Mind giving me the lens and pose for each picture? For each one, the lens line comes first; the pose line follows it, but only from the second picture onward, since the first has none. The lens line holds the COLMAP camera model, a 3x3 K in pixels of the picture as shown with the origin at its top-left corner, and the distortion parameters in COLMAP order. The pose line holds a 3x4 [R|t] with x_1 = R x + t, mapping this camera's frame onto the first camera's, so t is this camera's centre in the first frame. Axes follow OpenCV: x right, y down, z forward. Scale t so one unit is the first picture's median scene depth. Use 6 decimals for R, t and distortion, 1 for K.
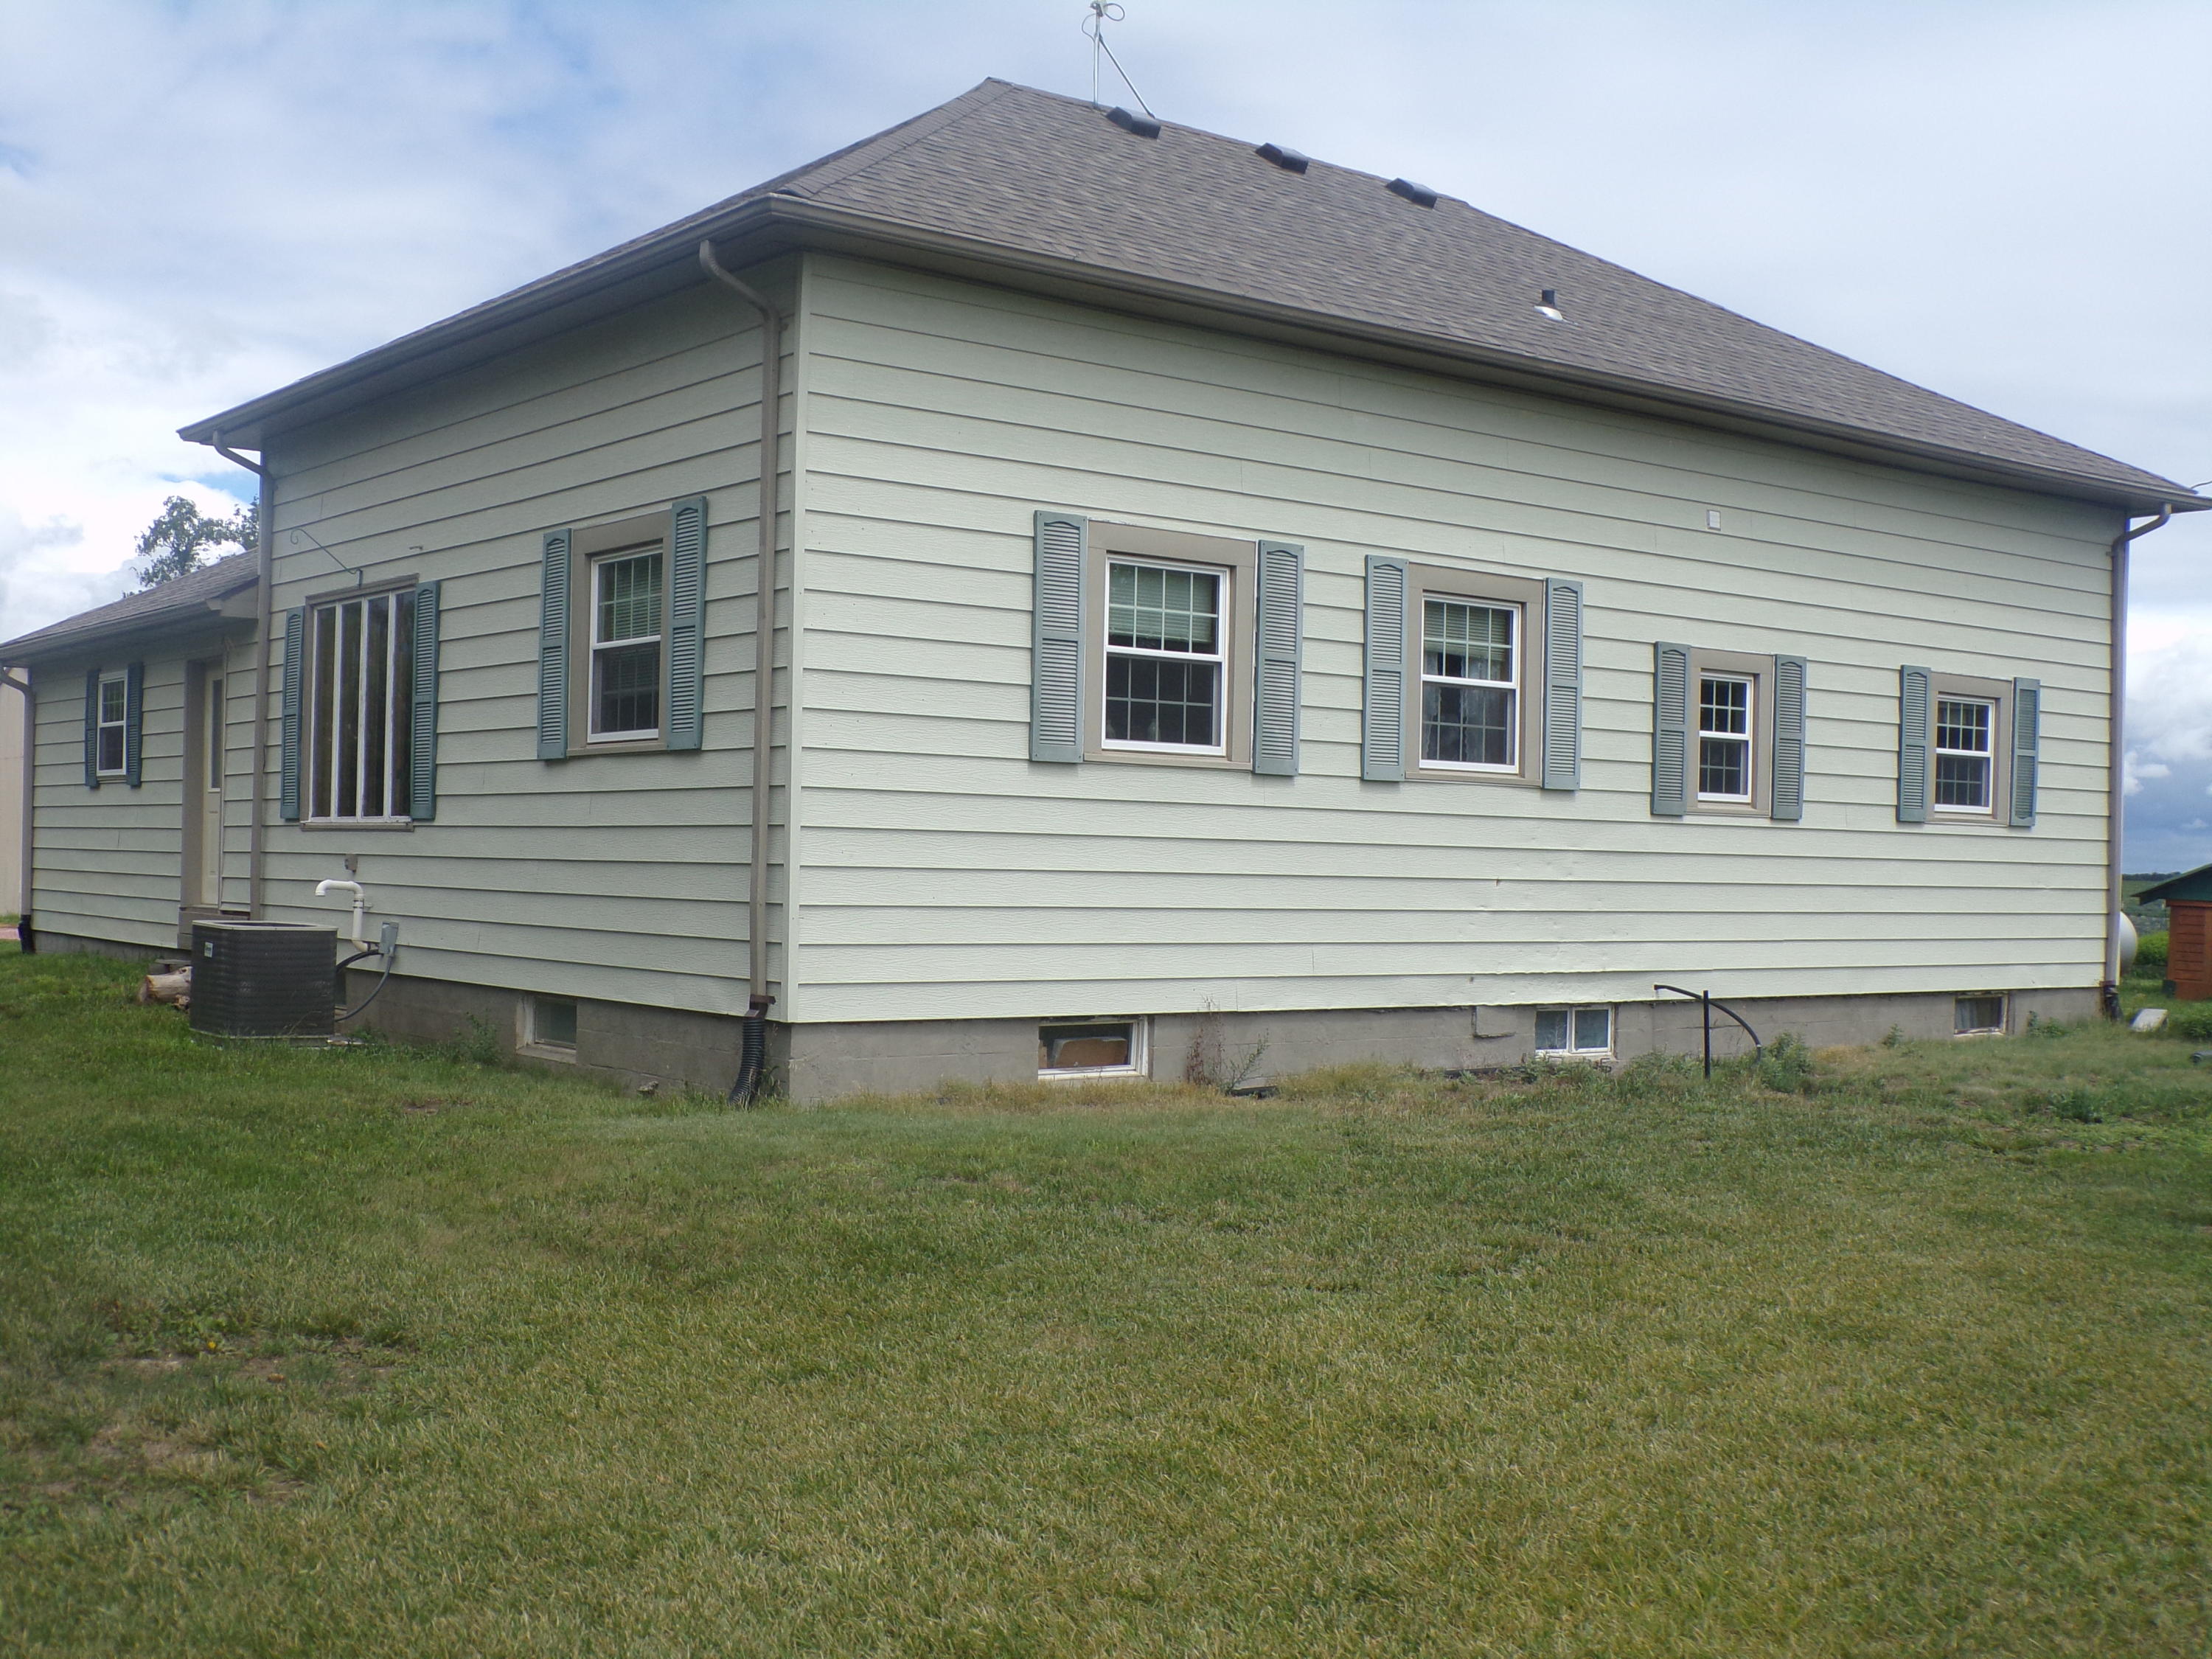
lens RADIAL K [[2505.9, 0, 1066.3], [0, 2505.9, 839.3], [0, 0, 1]] dist [-0.118989, 0.206018]
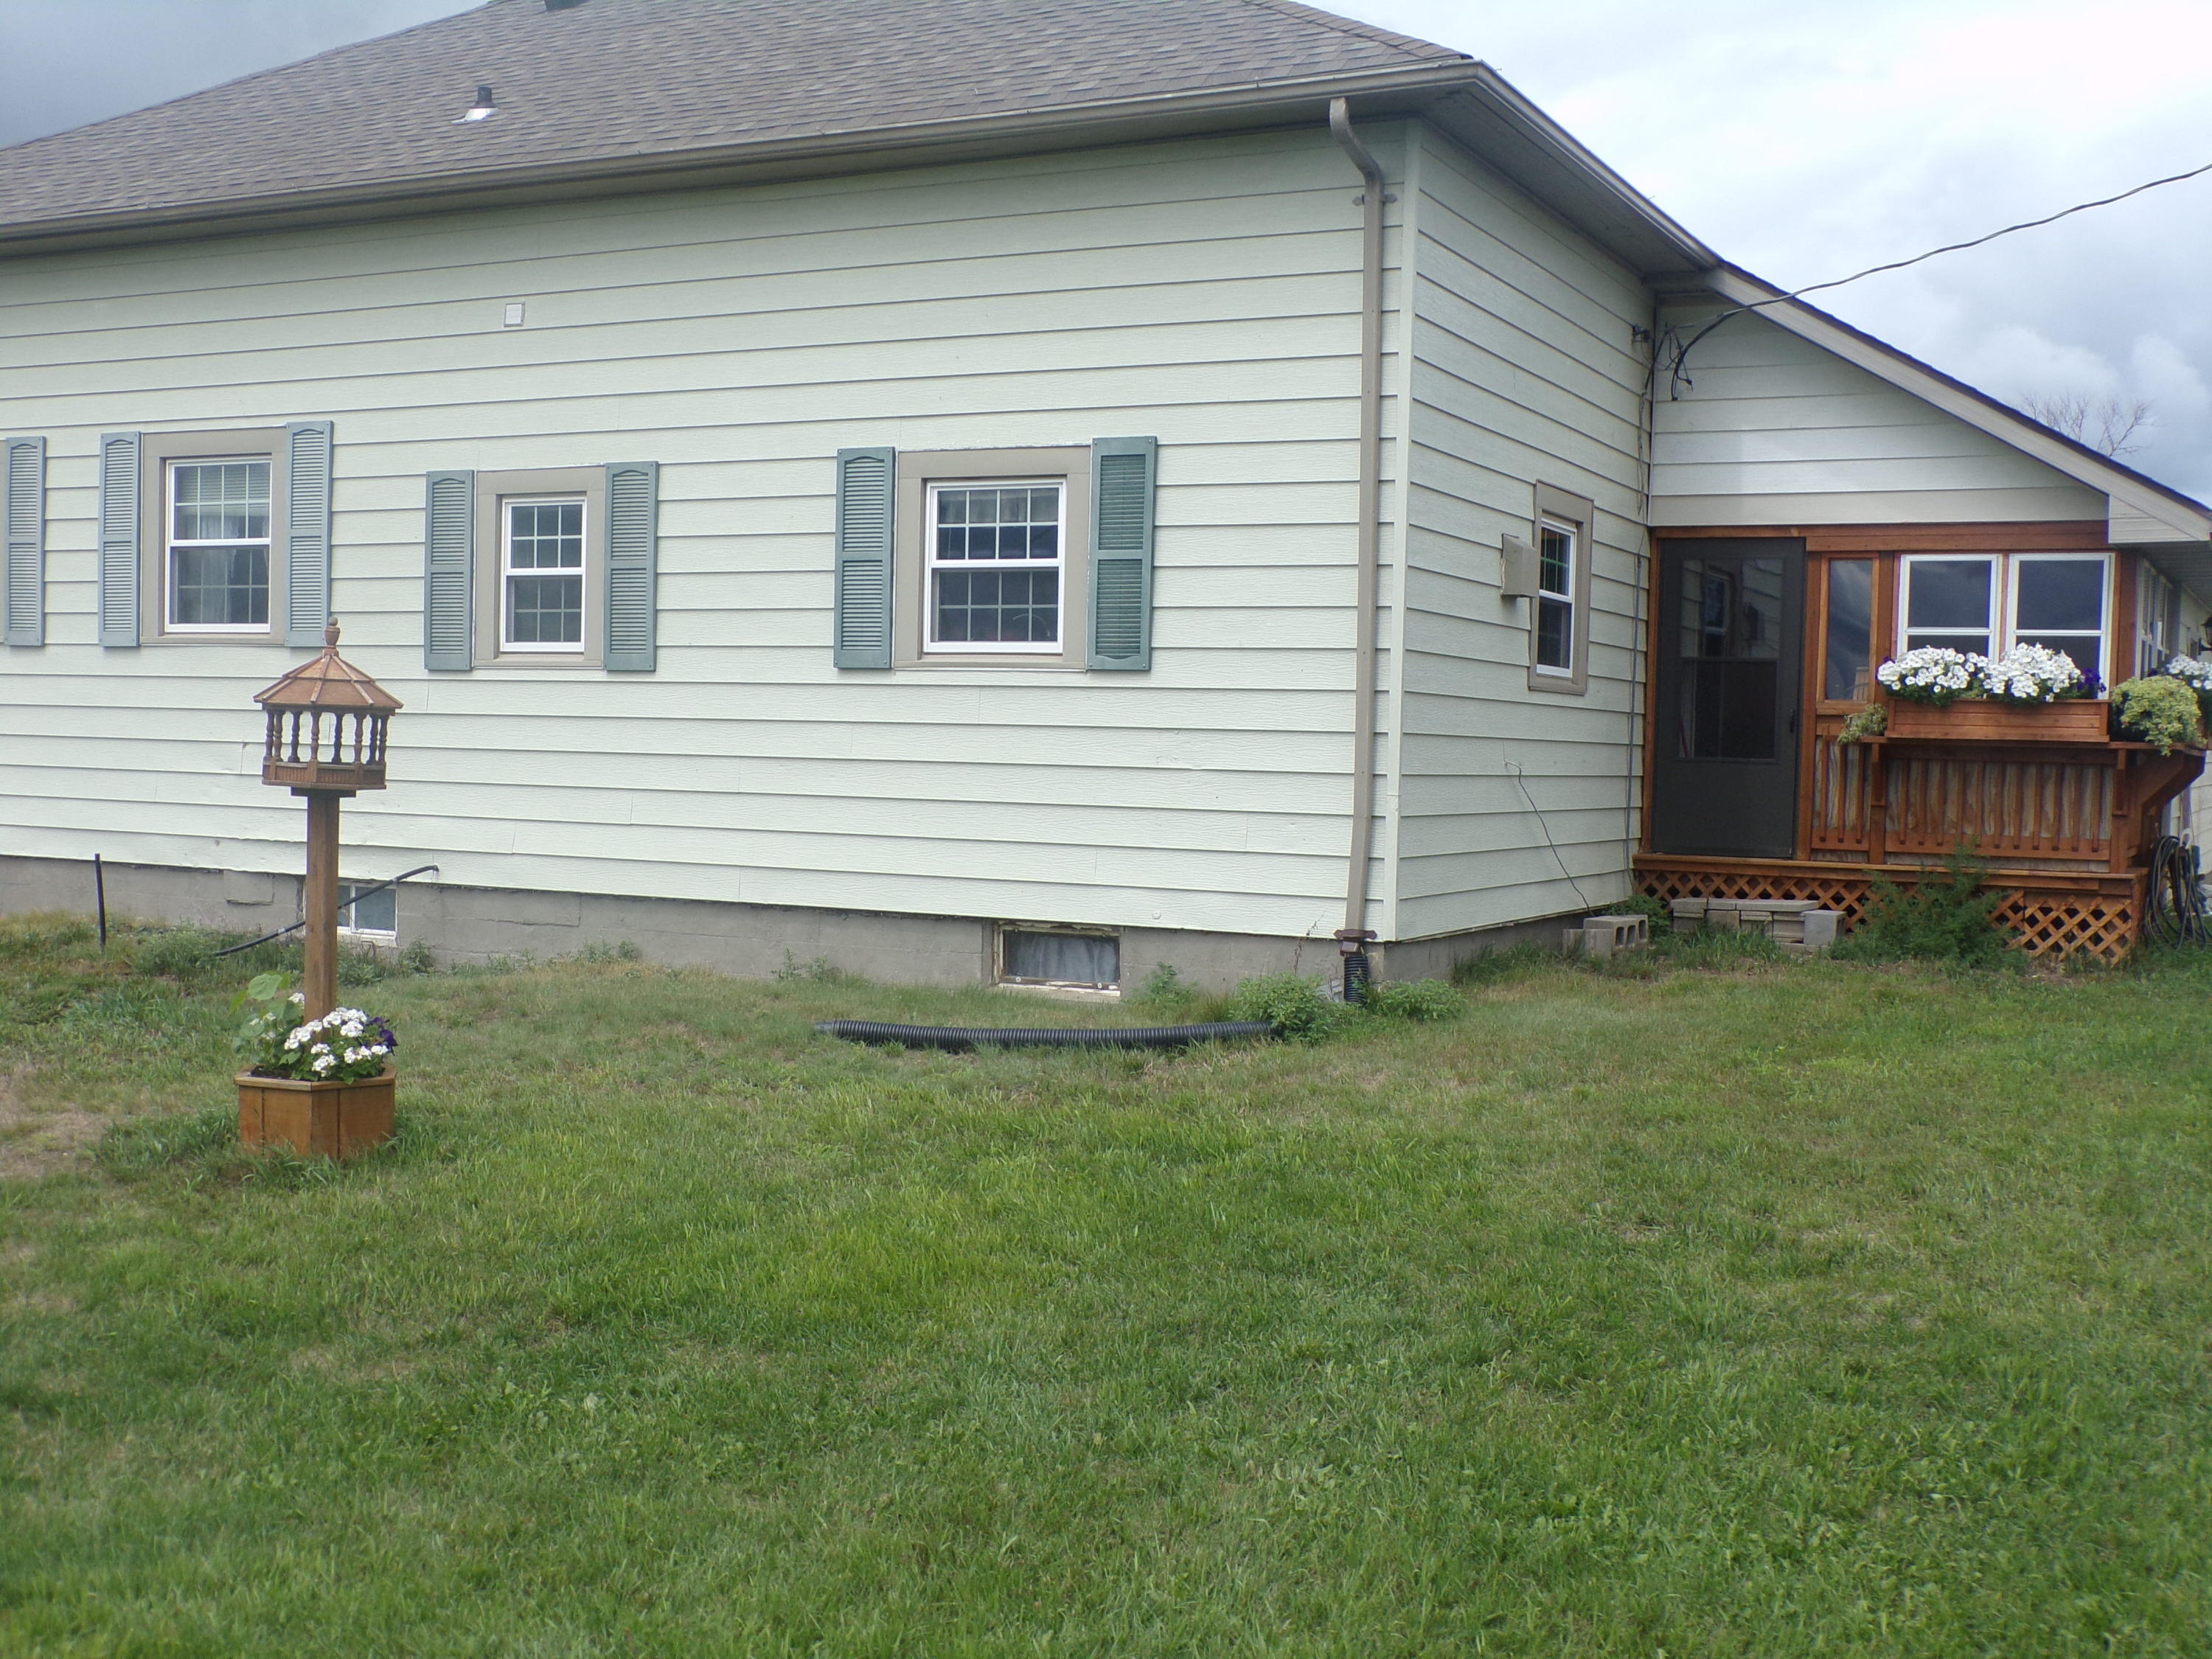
lens RADIAL K [[2505.9, 0, 1066.3], [0, 2505.9, 839.3], [0, 0, 1]] dist [-0.118989, 0.206018]
pose [[0.431616, 0.021171, -0.901809, 1.056022], [-0.011392, 0.999773, 0.018018, 0.029411], [0.901986, 0.002497, 0.431759, 0.777179]]
